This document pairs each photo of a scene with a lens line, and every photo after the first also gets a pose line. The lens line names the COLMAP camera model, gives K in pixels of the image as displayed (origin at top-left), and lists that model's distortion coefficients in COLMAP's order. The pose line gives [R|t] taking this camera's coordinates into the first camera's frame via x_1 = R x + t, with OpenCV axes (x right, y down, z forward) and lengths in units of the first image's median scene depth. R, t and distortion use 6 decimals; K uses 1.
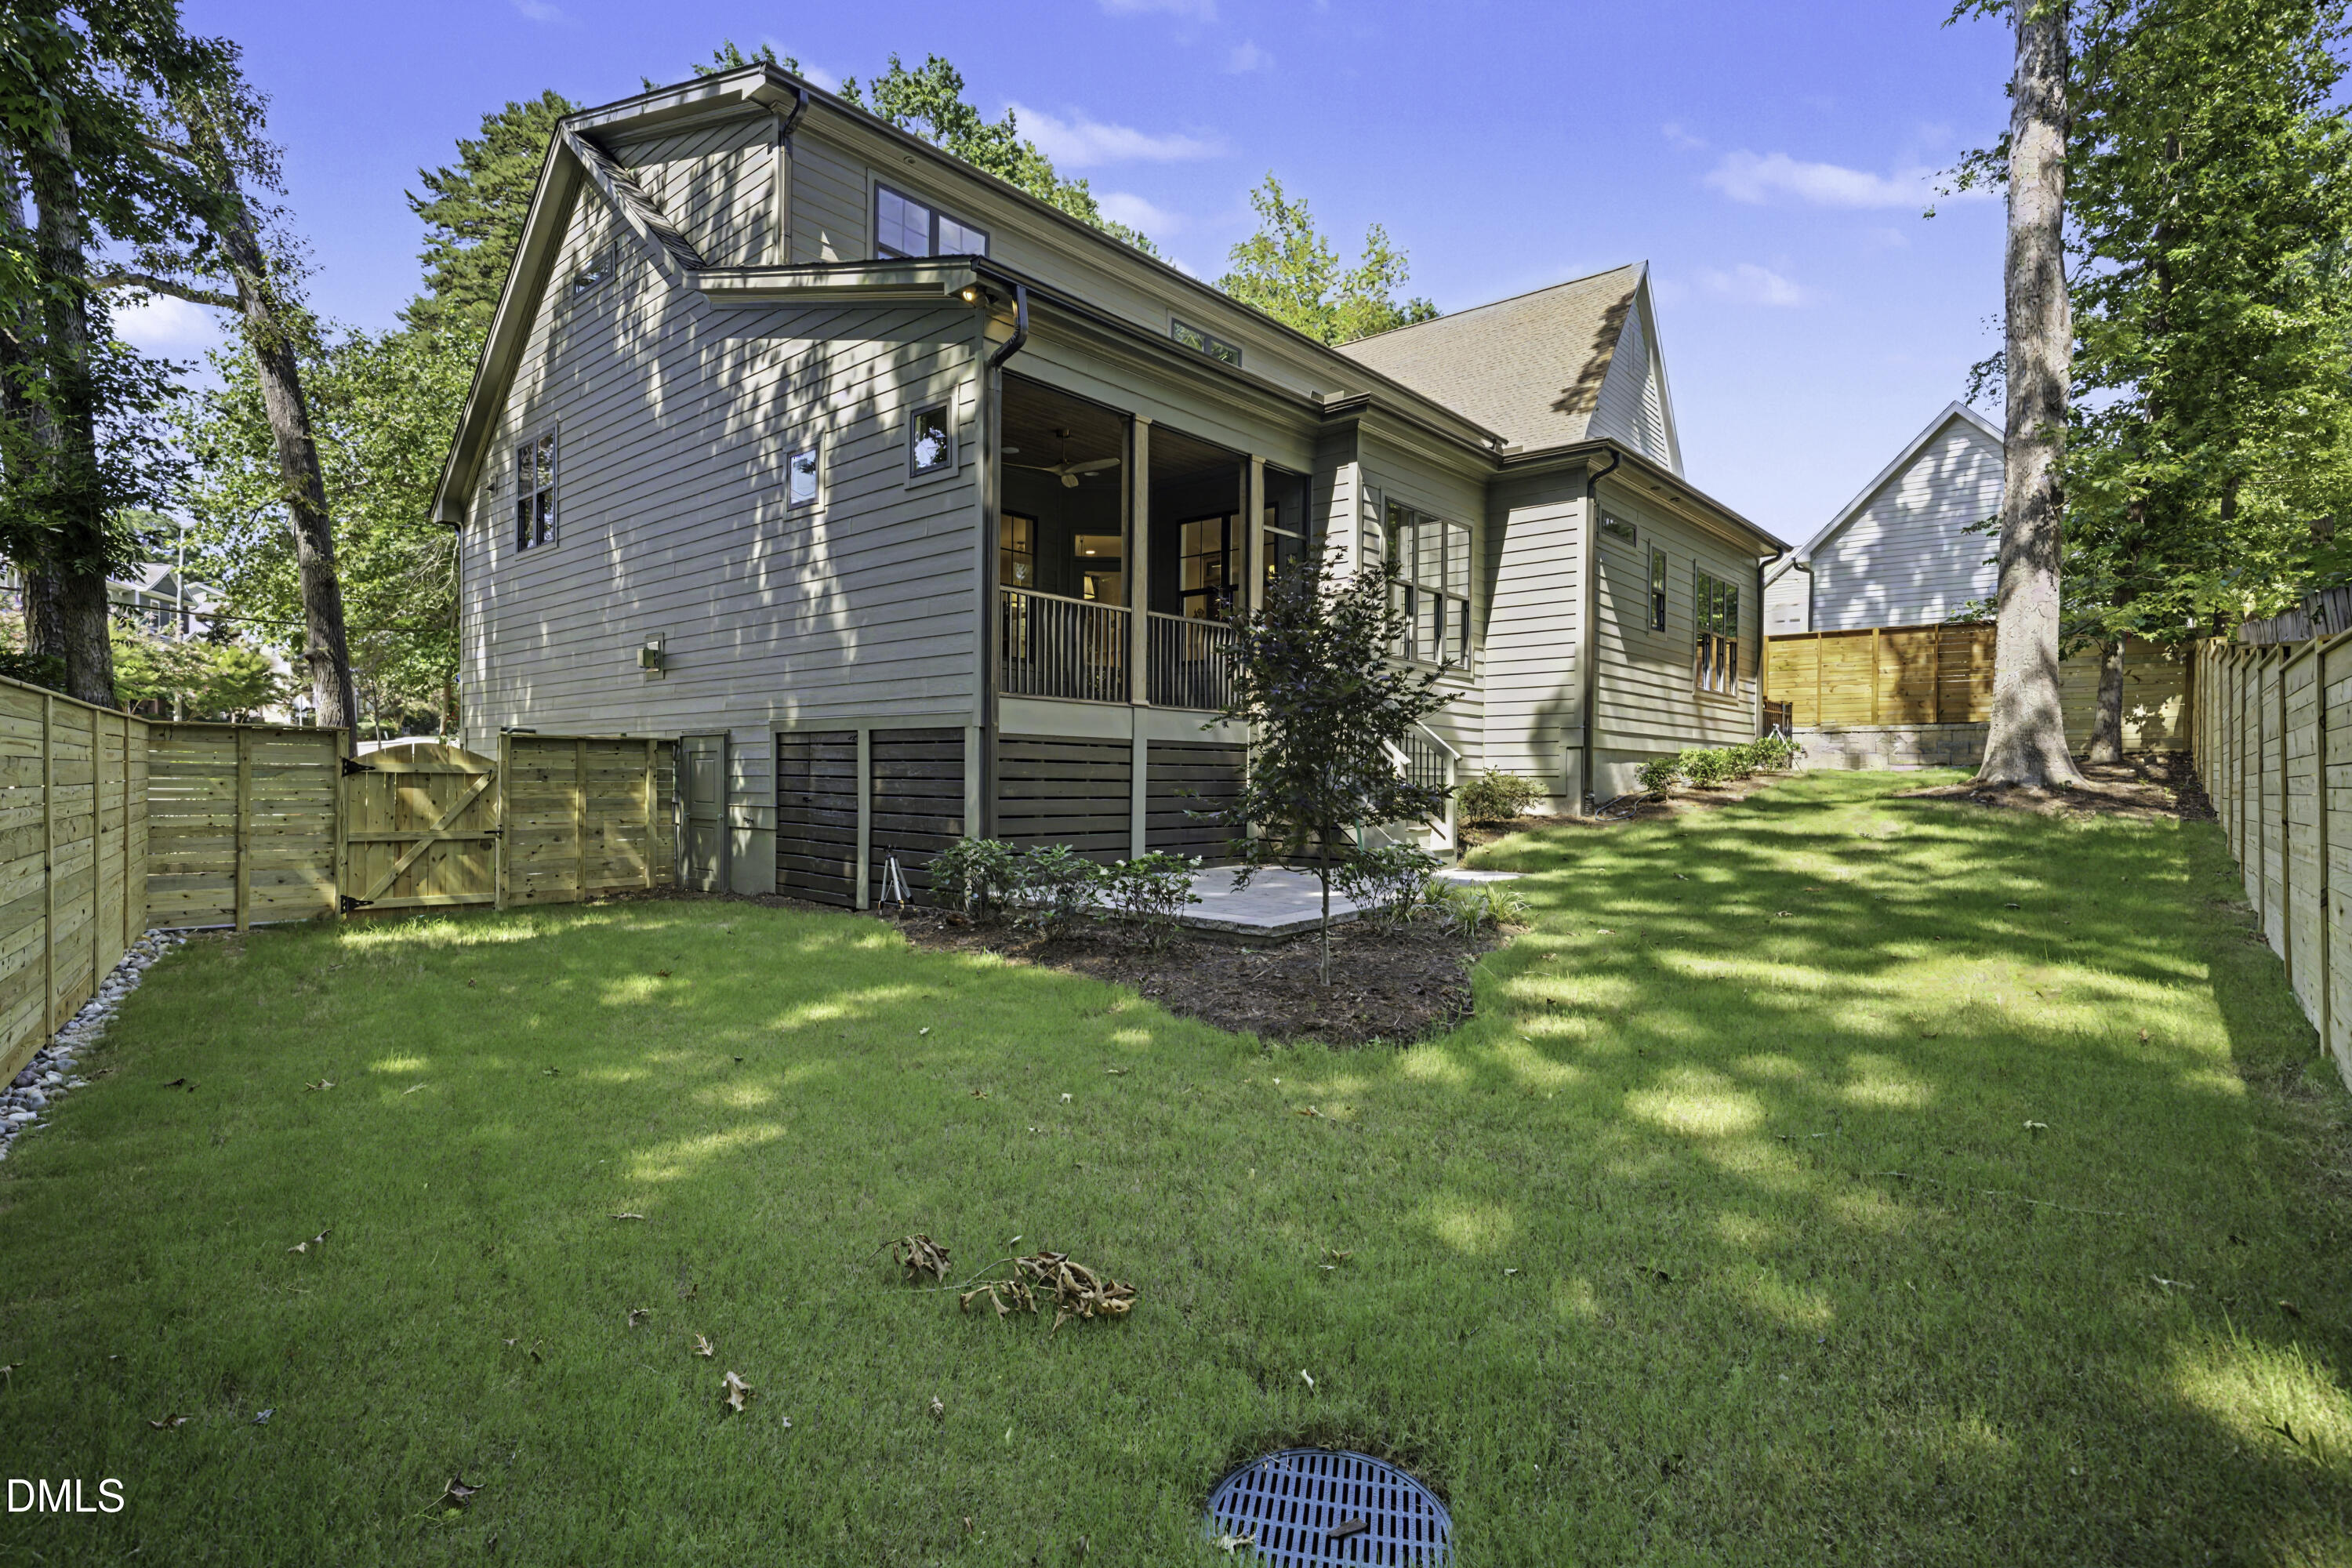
lens RADIAL K [[1133.0, 0, 1181.1], [0, 1133.0, 776.6], [0, 0, 1]] dist [0.001732, 0.001024]
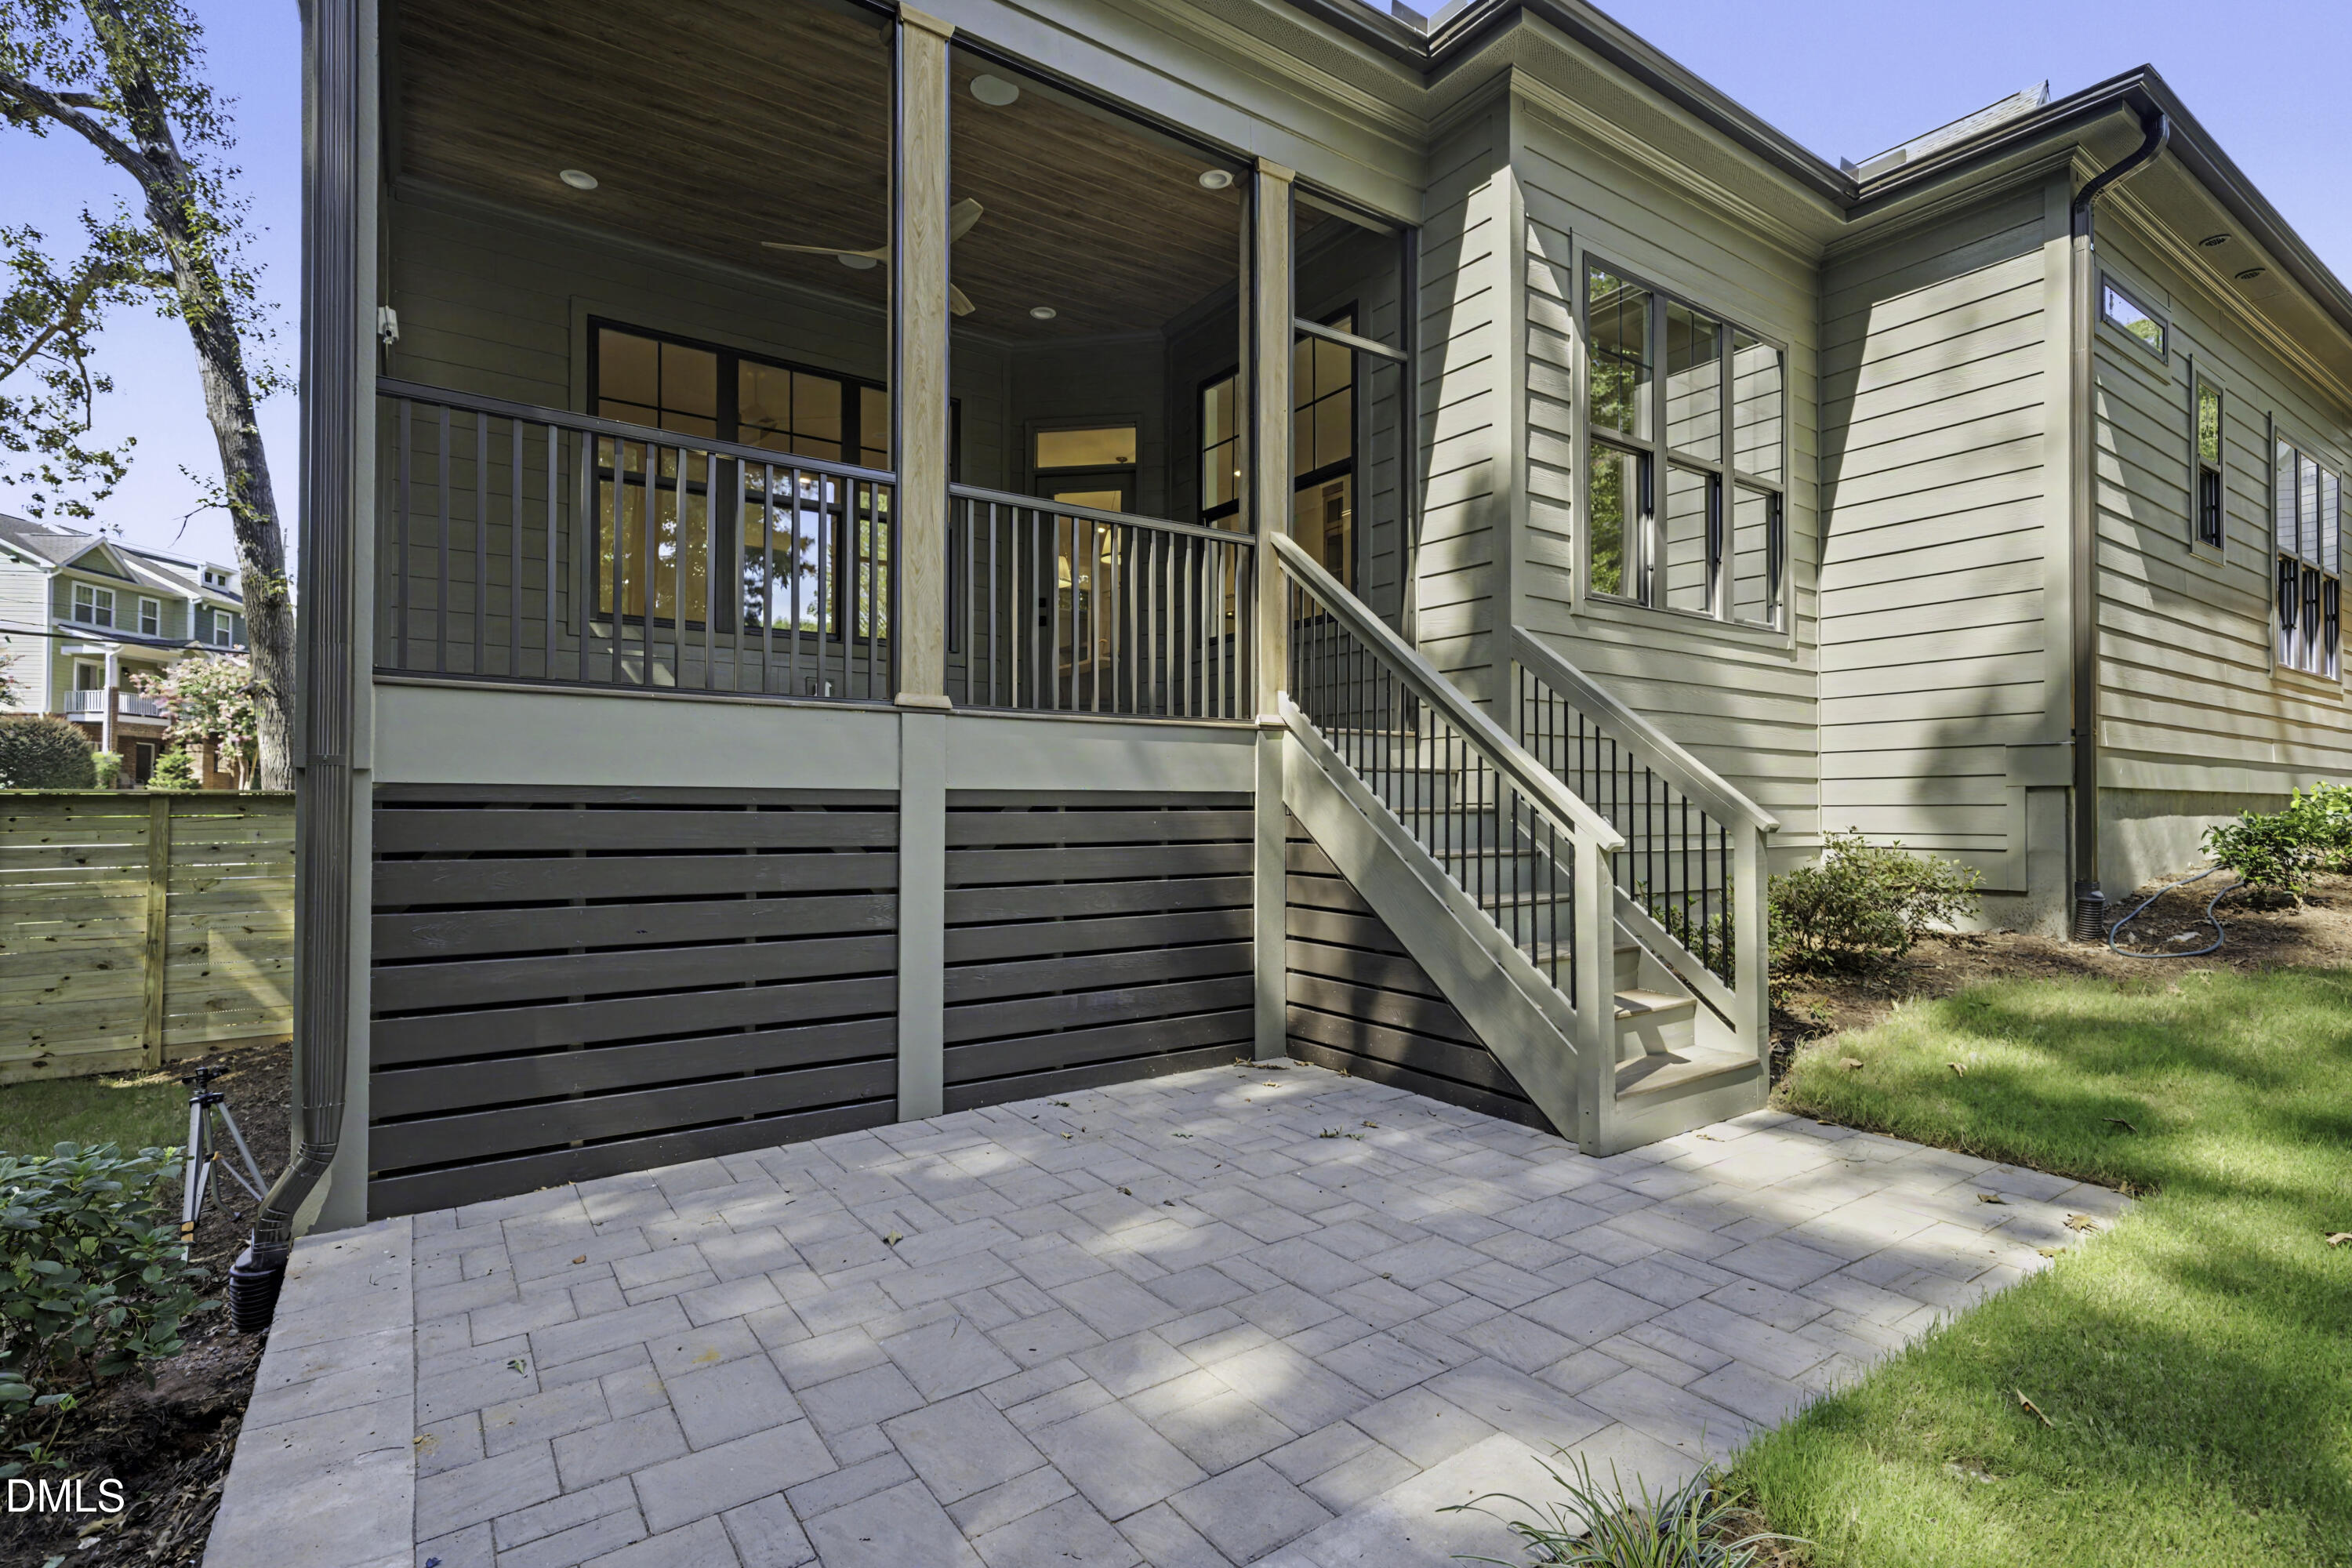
lens RADIAL K [[1133.0, 0, 1166.6], [0, 1133.0, 793.7], [0, 0, 1]] dist [0.001732, 0.001024]
pose [[0.970874, -0.010075, -0.239378, 0.114990], [0.006811, 0.999872, -0.014457, -0.019198], [0.239493, 0.012406, 0.970819, 0.476613]]
